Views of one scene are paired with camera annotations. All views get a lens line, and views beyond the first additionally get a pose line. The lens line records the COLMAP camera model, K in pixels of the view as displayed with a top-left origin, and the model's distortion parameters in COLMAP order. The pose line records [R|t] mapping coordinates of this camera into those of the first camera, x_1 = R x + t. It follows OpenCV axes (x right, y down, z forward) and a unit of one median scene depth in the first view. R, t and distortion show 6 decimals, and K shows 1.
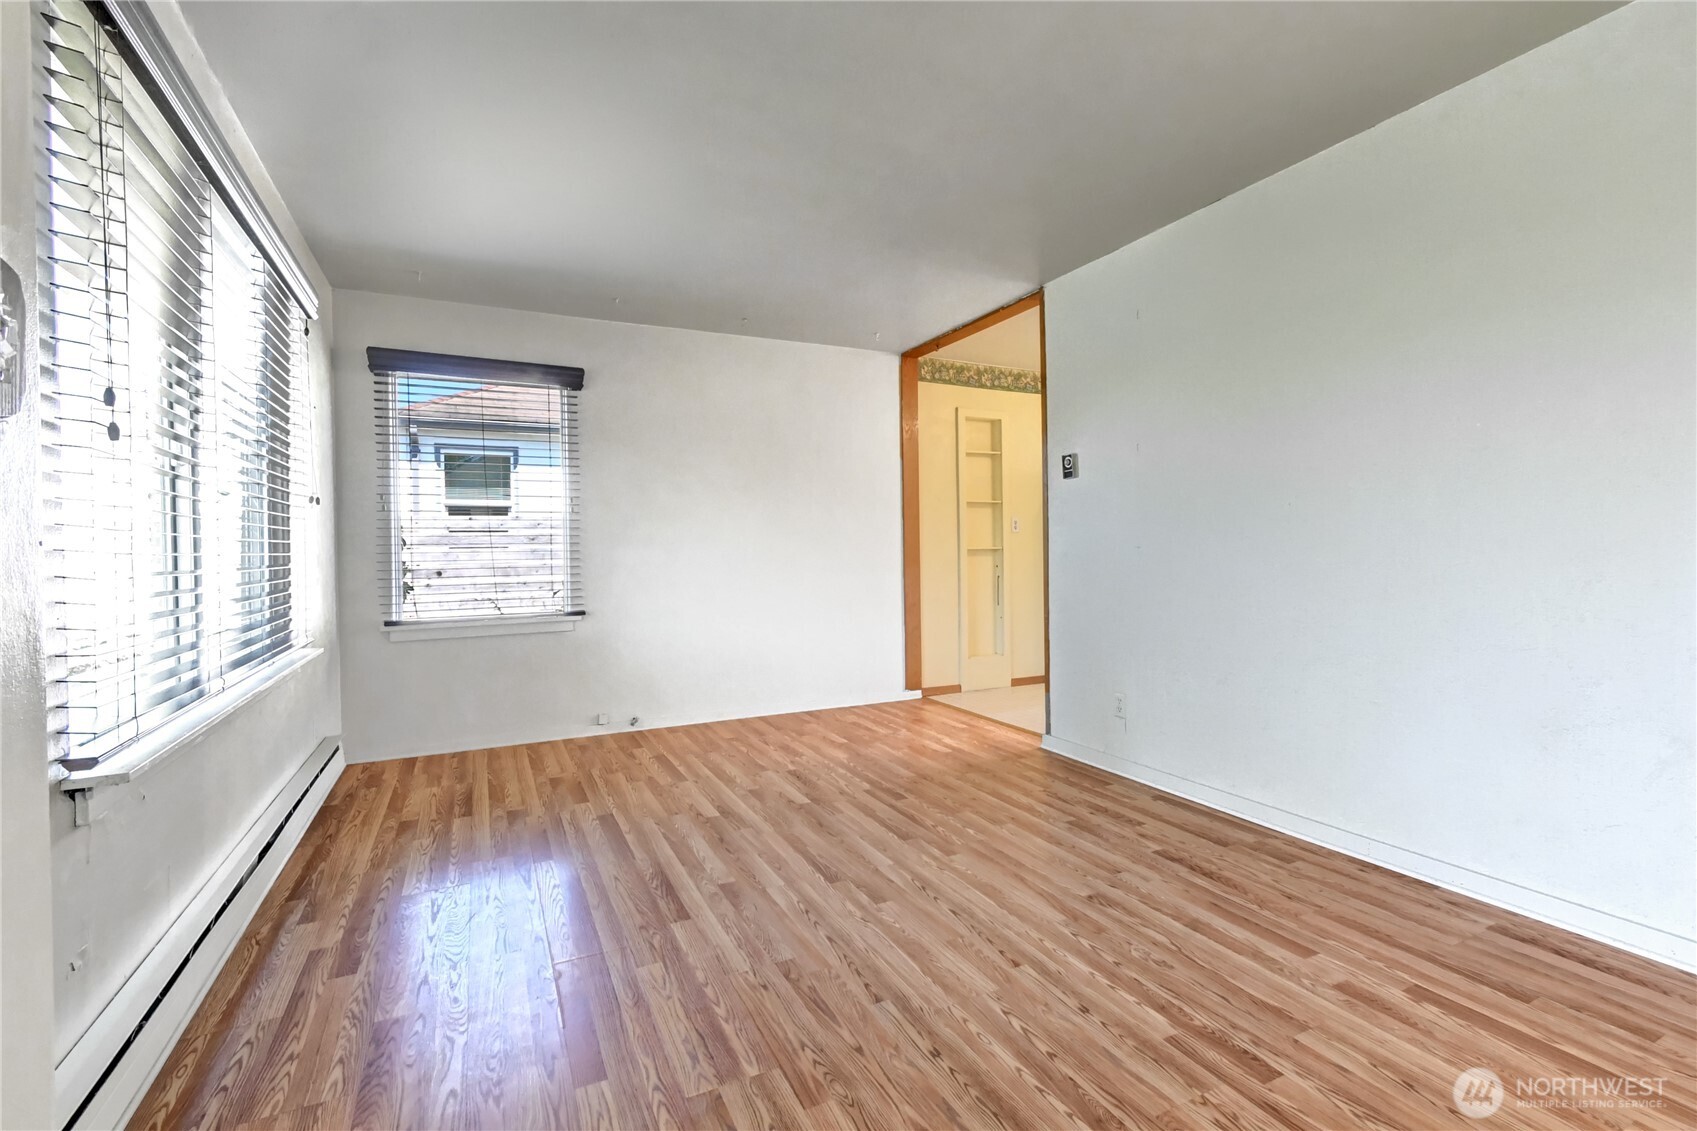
lens RADIAL K [[752.3, 0, 848.5], [0, 752.3, 565.5], [0, 0, 1]] dist [0.003263, 0.000049]
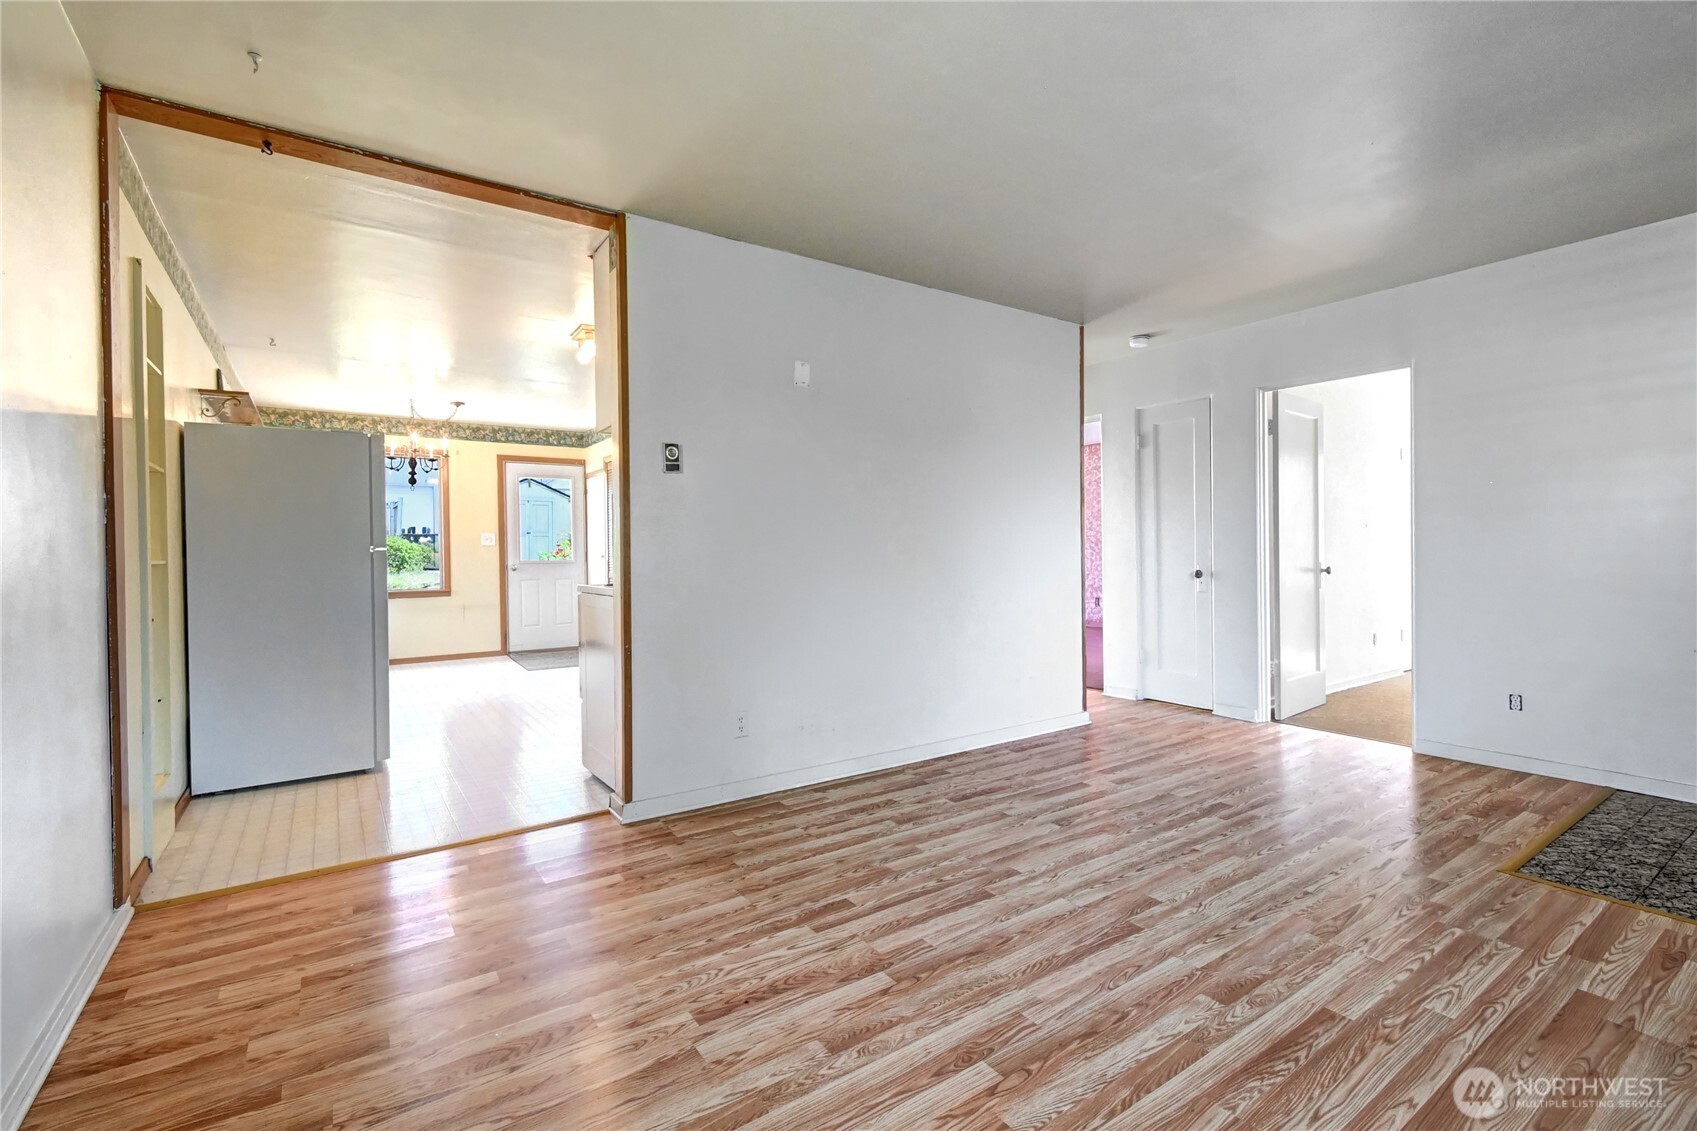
lens RADIAL K [[749.0, 0, 834.4], [0, 749.0, 560.2], [0, 0, 1]] dist [0.009996, -0.007986]
pose [[-0.137648, 0.002651, 0.990478, -0.740282], [0.033685, 0.999430, 0.002006, -0.021279], [-0.989908, 0.033640, -0.137659, 1.279651]]
